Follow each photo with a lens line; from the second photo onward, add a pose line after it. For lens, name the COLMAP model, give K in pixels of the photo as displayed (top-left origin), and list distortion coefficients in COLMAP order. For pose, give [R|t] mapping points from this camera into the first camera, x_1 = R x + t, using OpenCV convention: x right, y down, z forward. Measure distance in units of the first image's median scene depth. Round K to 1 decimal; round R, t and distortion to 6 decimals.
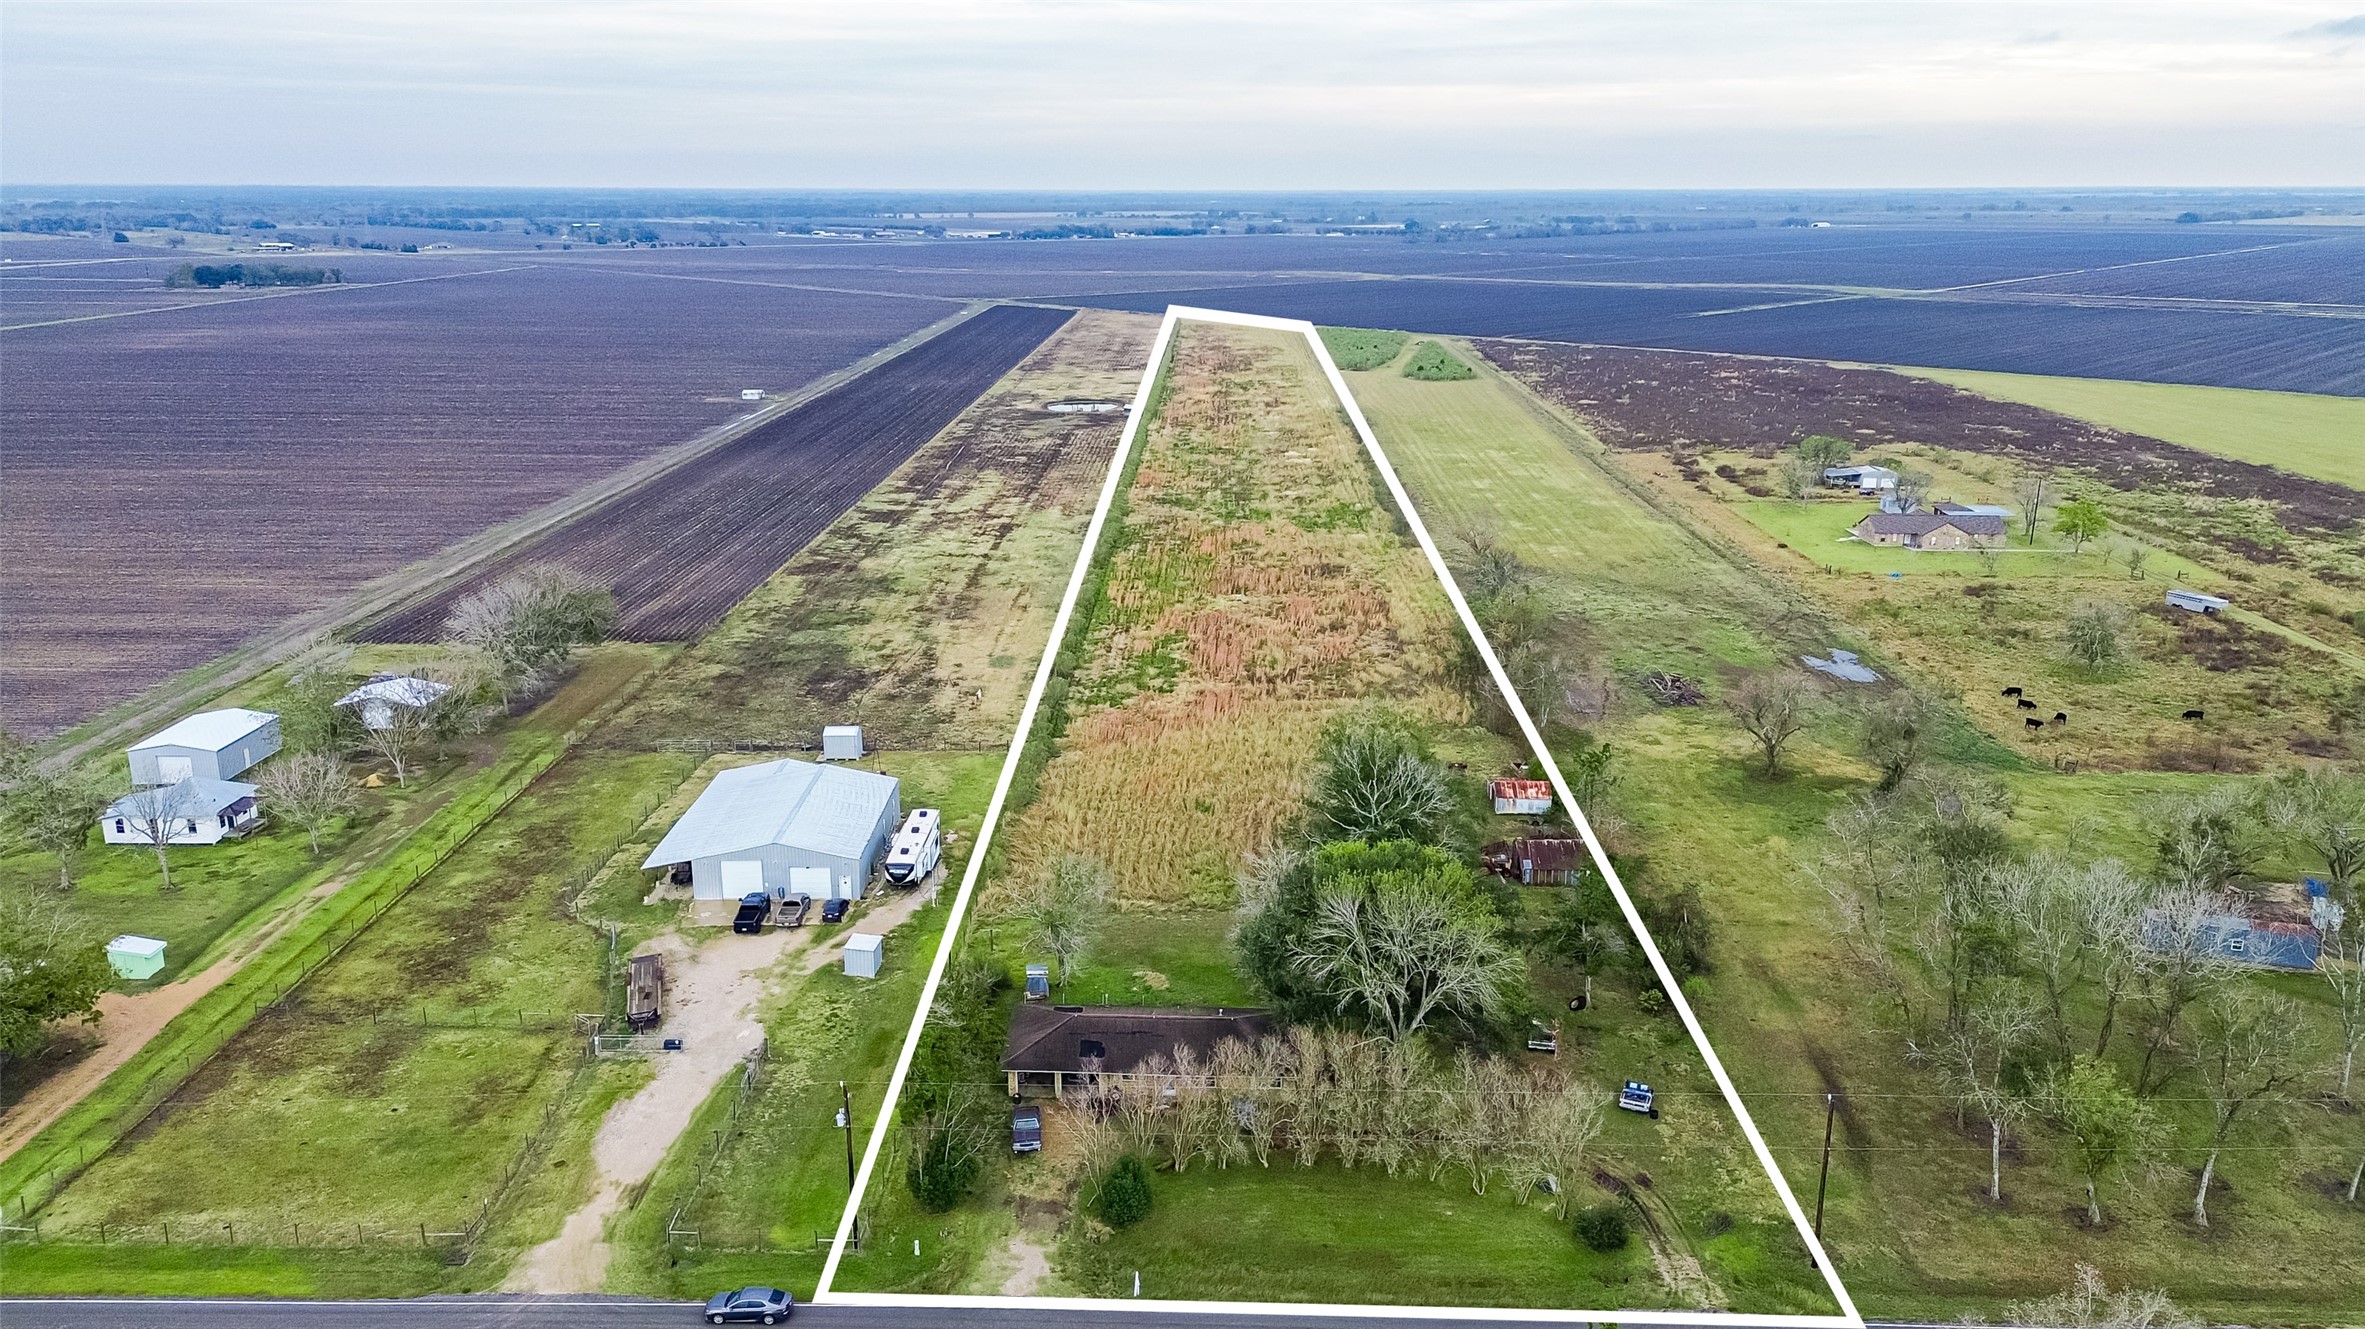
lens RADIAL K [[1712.7, 0, 1182.5], [0, 1712.7, 664.5], [0, 0, 1]] dist [0.073096, -0.070066]
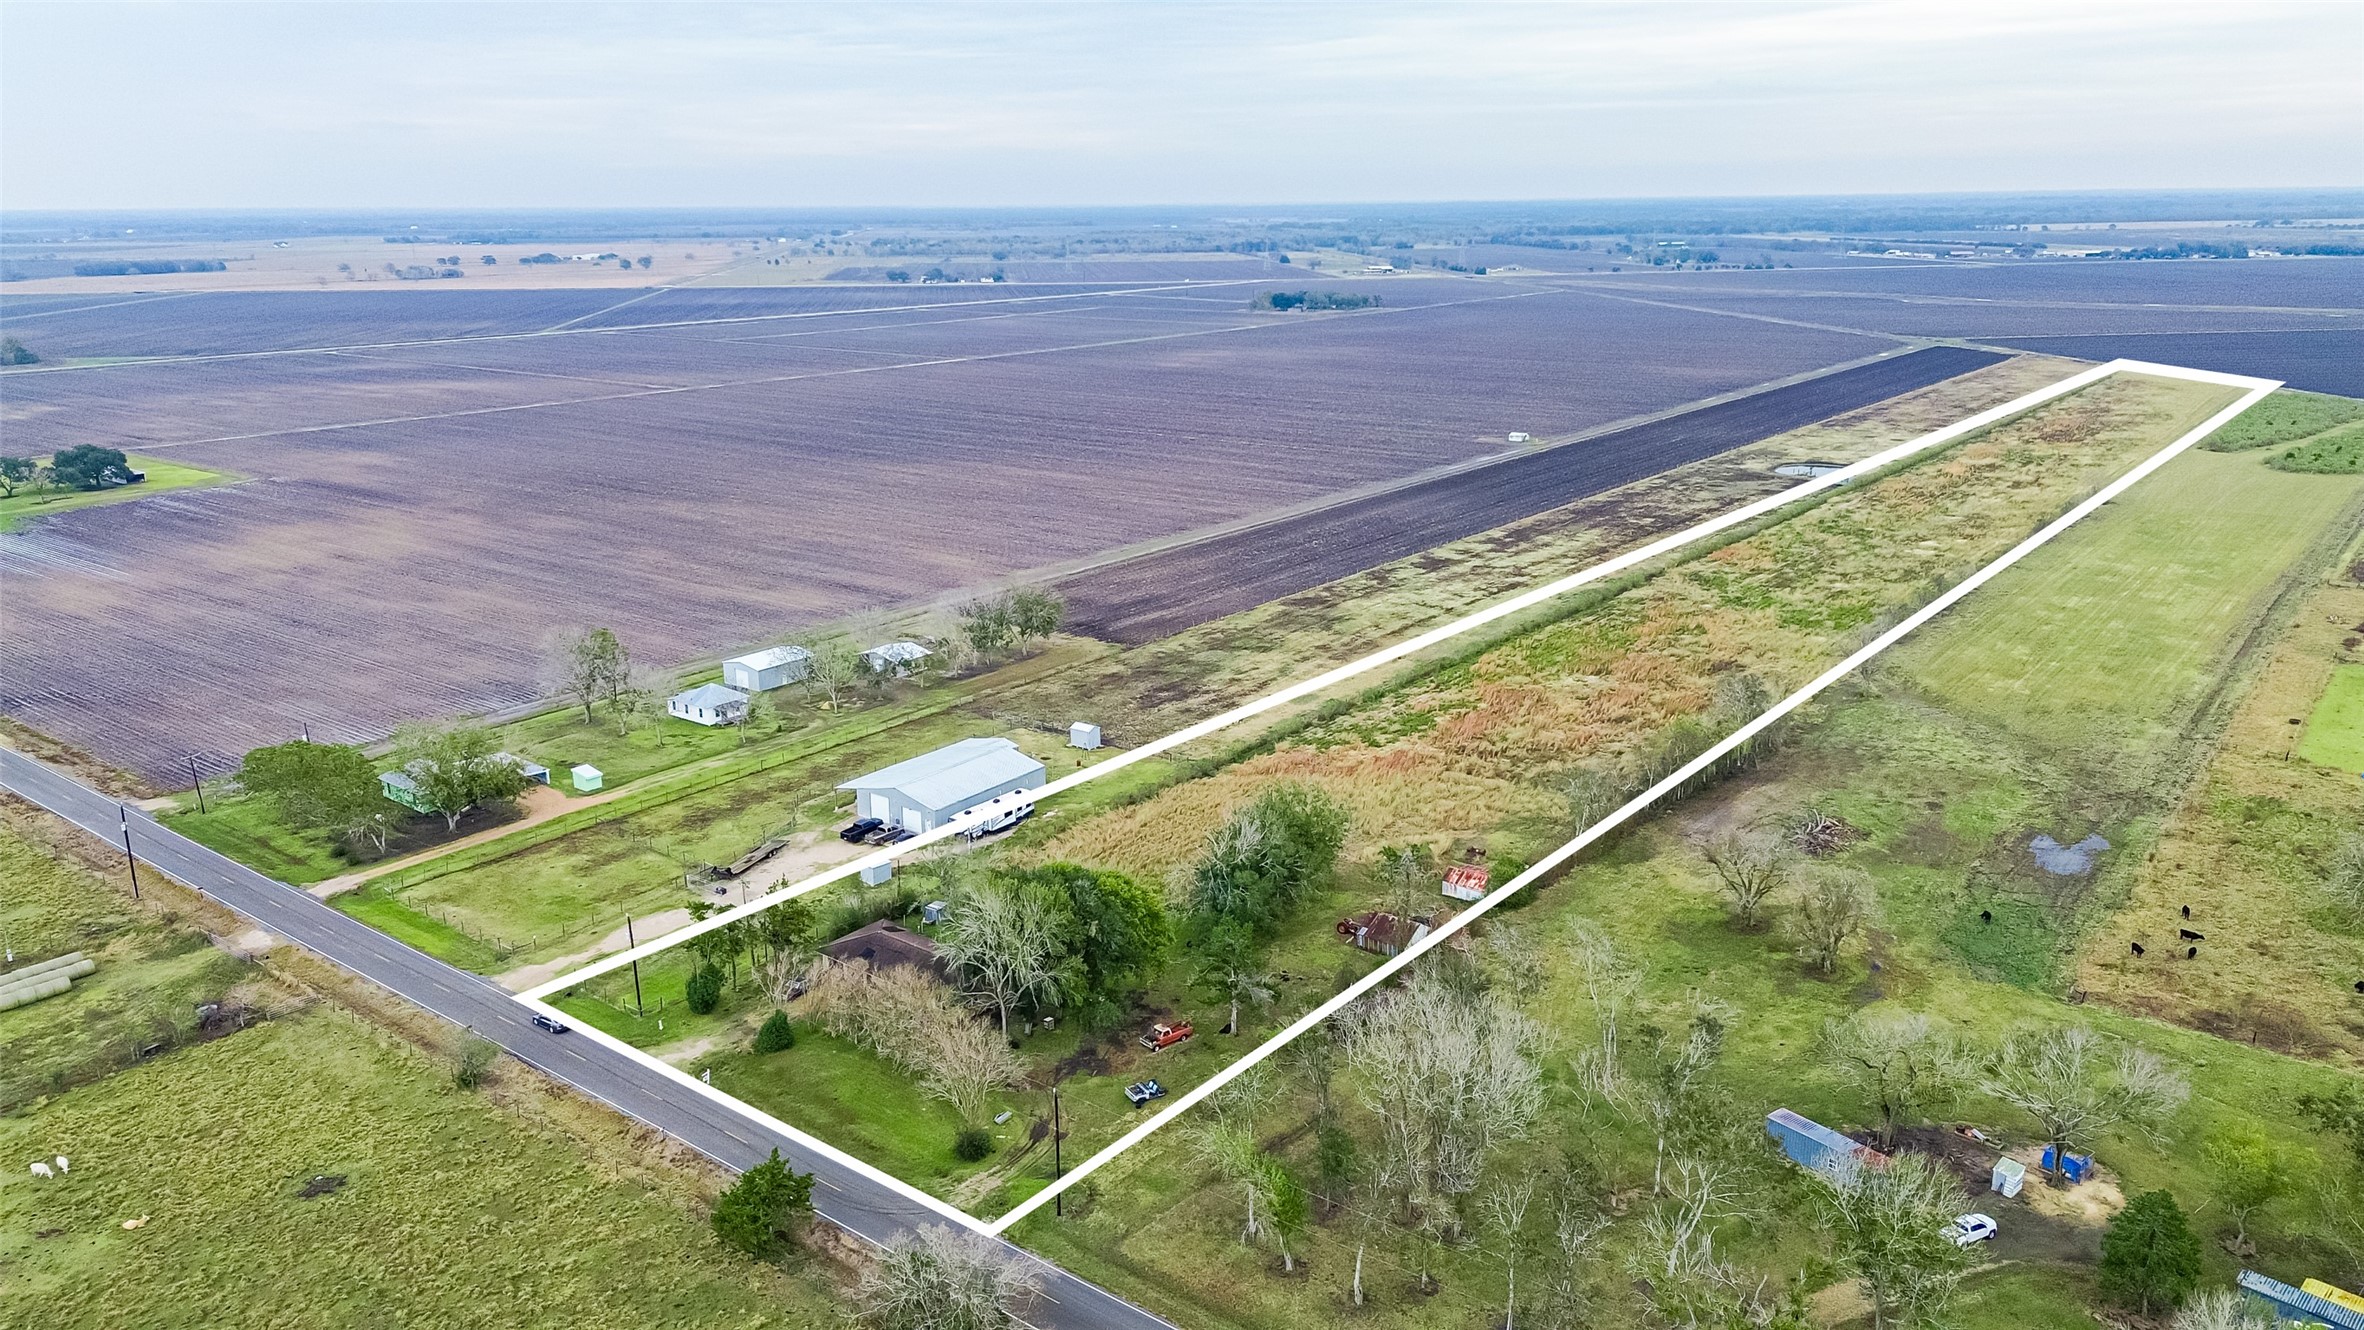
lens RADIAL K [[1666.1, 0, 1182.0], [0, 1666.1, 665.0], [0, 0, 1]] dist [0.075467, -0.074058]
pose [[0.801164, 0.153134, -0.578521, 0.544961], [-0.150766, 0.987174, 0.052515, -0.080060], [0.579143, 0.045149, 0.813975, -0.022891]]
